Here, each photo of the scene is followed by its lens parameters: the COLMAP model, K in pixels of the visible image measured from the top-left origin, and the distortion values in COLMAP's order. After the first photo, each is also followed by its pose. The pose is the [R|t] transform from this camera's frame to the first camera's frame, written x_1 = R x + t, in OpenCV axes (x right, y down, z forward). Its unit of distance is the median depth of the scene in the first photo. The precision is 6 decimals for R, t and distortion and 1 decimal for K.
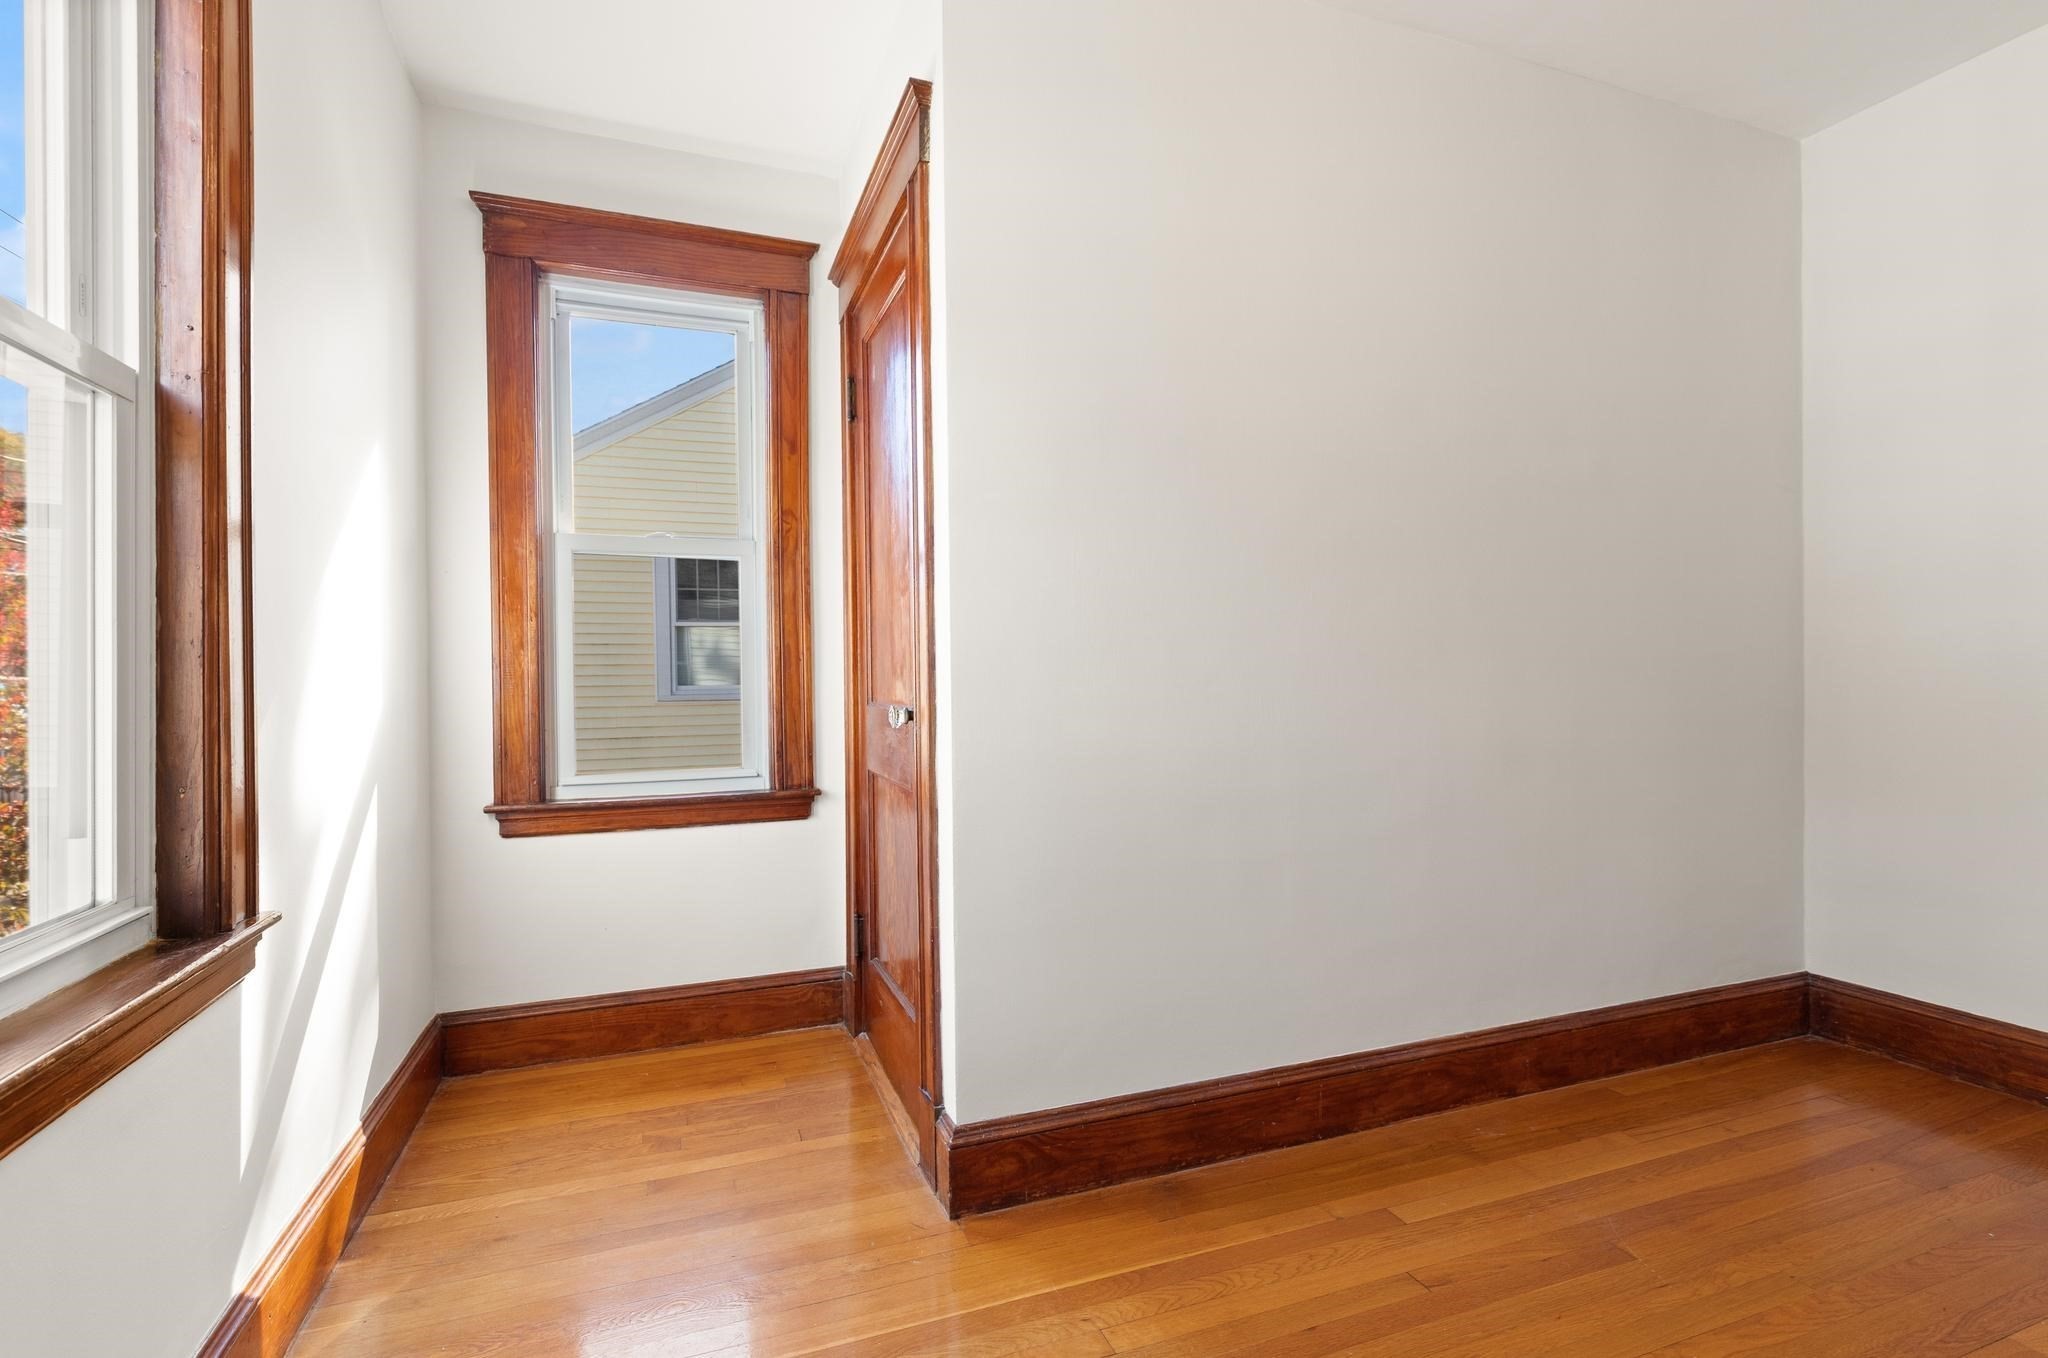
lens RADIAL K [[940.5, 0, 1019.3], [0, 940.5, 671.9], [0, 0, 1]] dist [0.002585, -0.002646]
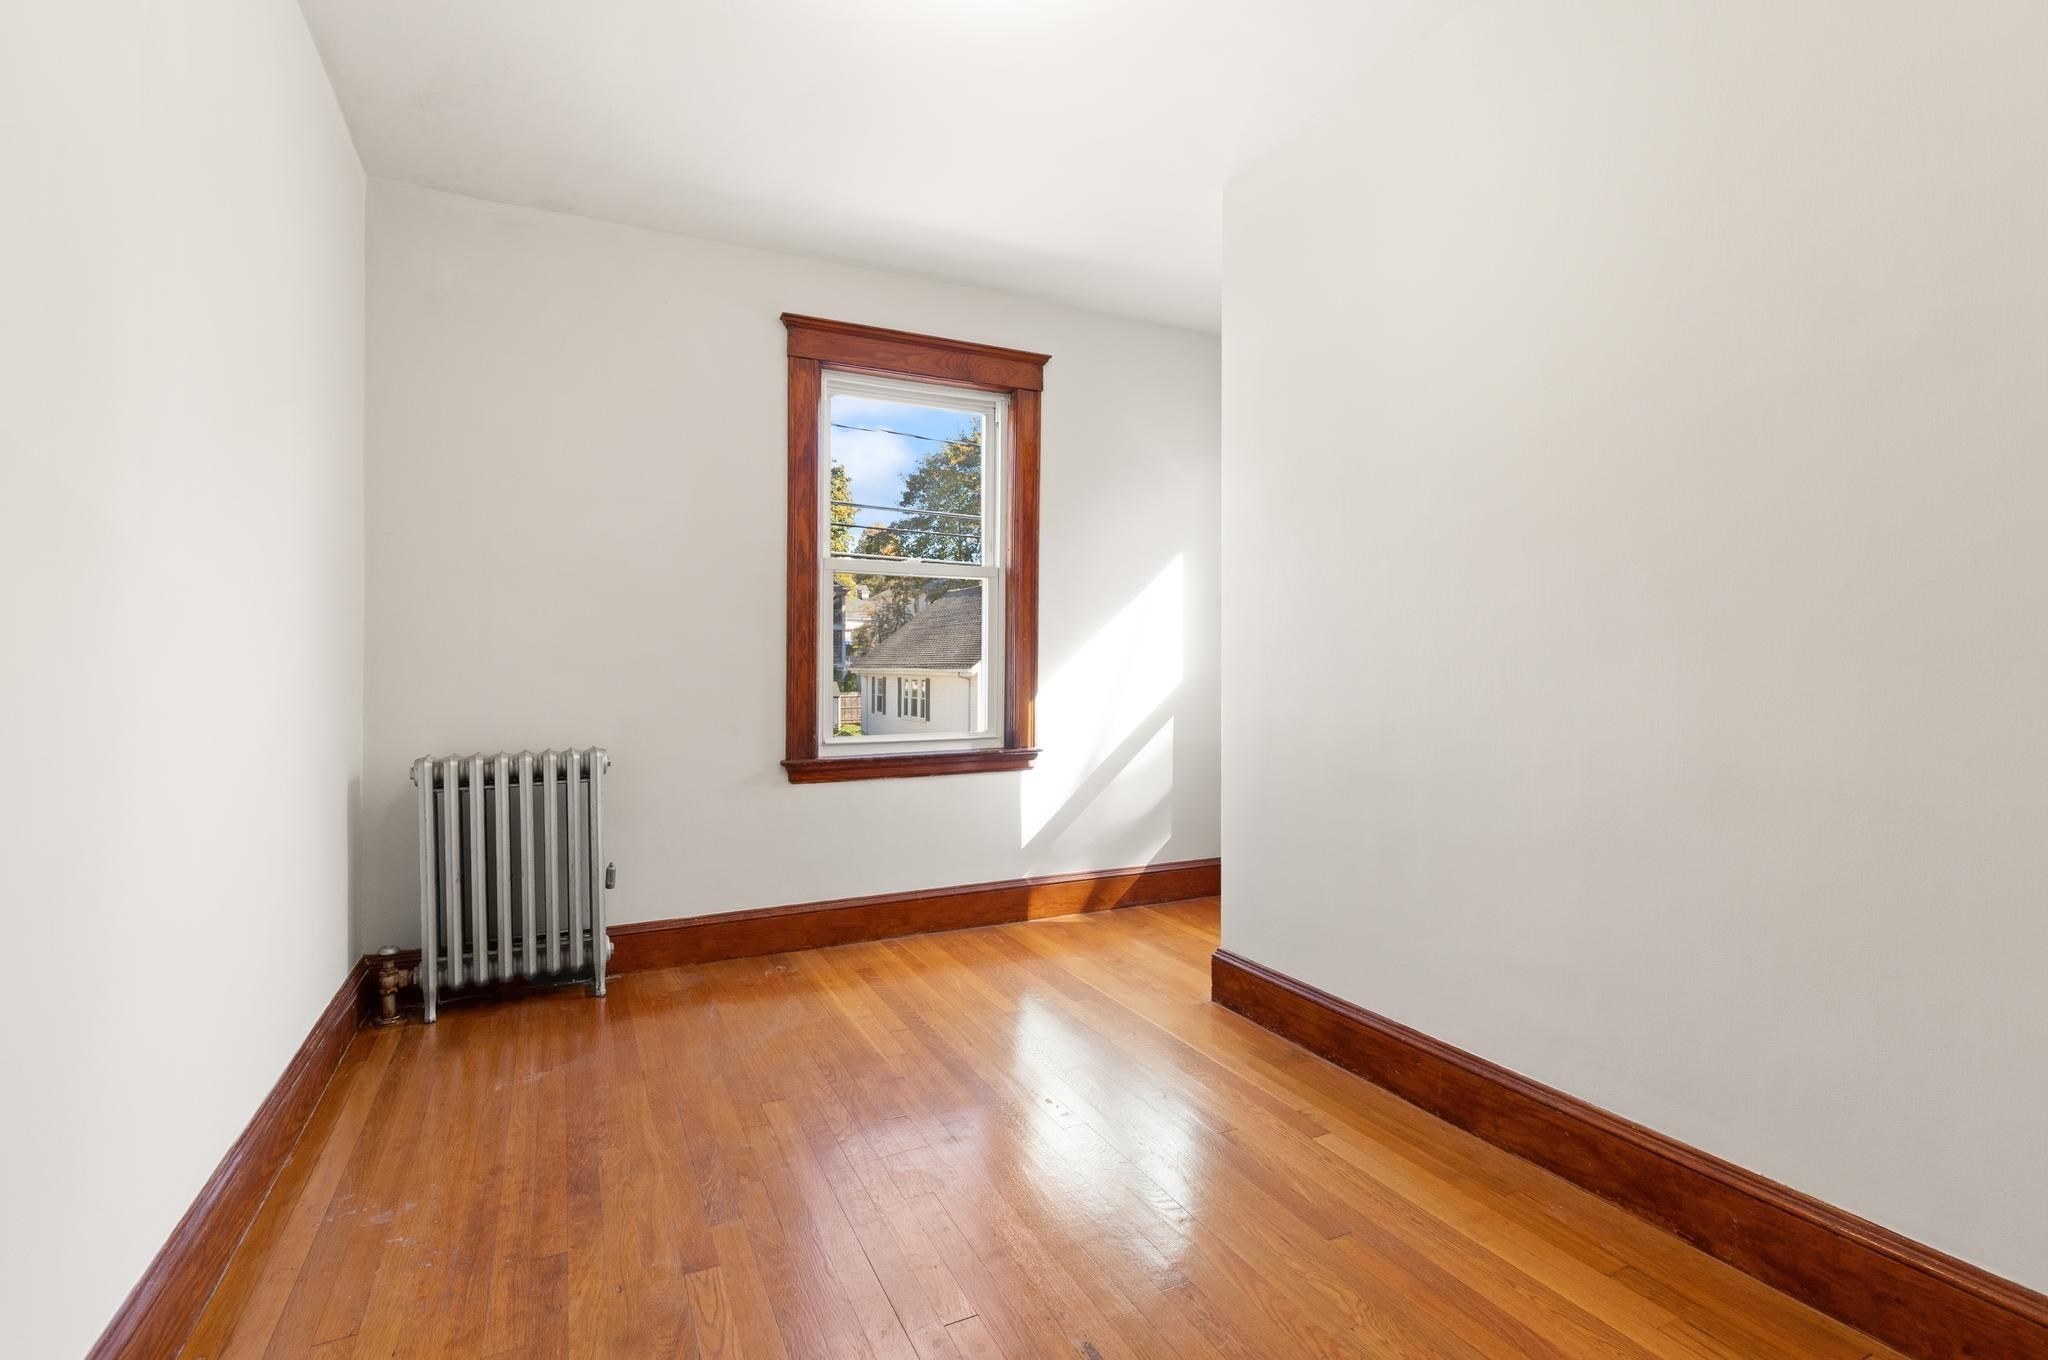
lens RADIAL K [[940.5, 0, 1023.6], [0, 940.5, 681.6], [0, 0, 1]] dist [0.002585, -0.002646]
pose [[0.116143, 0.037218, -0.992535, 1.312750], [0.013874, 0.999139, 0.039089, -0.023119], [0.993136, -0.018311, 0.115527, 0.458062]]
